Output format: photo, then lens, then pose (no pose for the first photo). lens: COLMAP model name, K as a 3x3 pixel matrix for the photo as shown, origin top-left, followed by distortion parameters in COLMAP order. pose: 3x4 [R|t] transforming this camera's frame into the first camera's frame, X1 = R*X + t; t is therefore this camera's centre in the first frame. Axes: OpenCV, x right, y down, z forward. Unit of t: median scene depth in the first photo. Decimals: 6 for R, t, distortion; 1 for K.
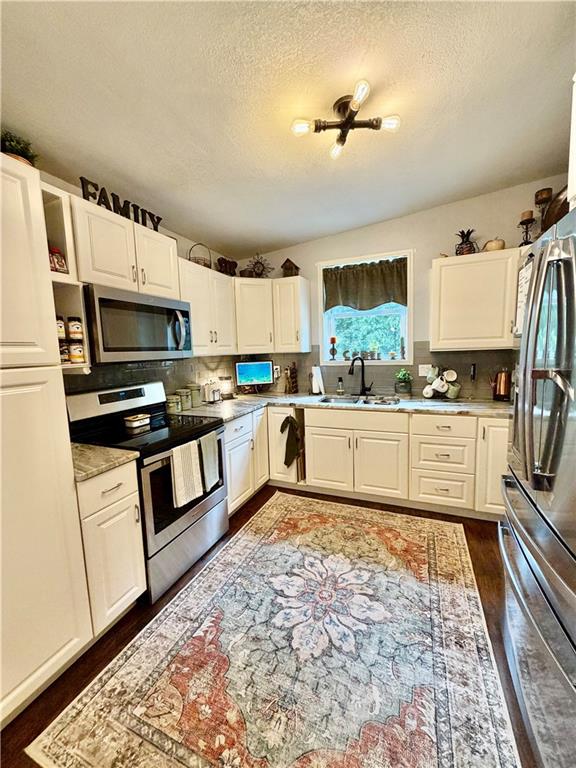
lens RADIAL K [[305.2, 0, 286.6], [0, 305.2, 384.0], [0, 0, 1]] dist [0.001724, 0.000277]
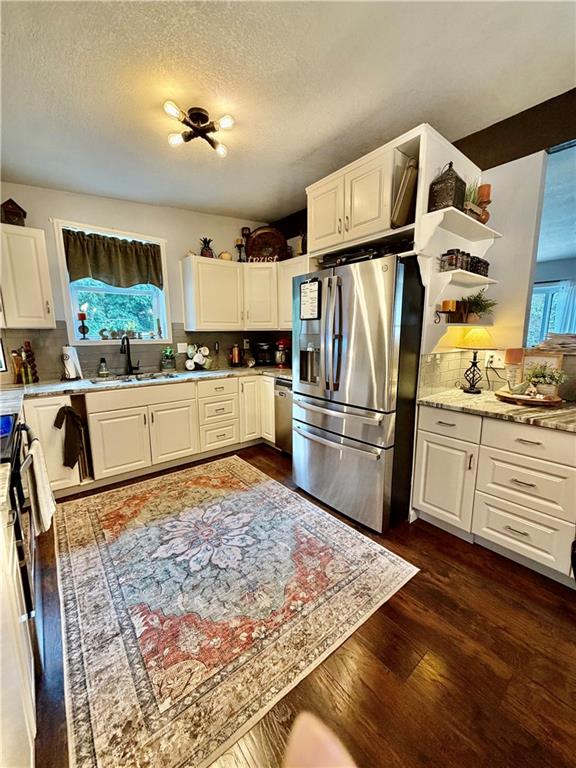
lens RADIAL K [[305.2, 0, 287.0], [0, 305.2, 383.5], [0, 0, 1]] dist [0.001724, 0.000277]
pose [[0.472990, -0.116335, 0.873354, -0.478571], [0.086842, 0.992574, 0.085183, 0.031630], [-0.876778, 0.035553, 0.479580, 0.099451]]
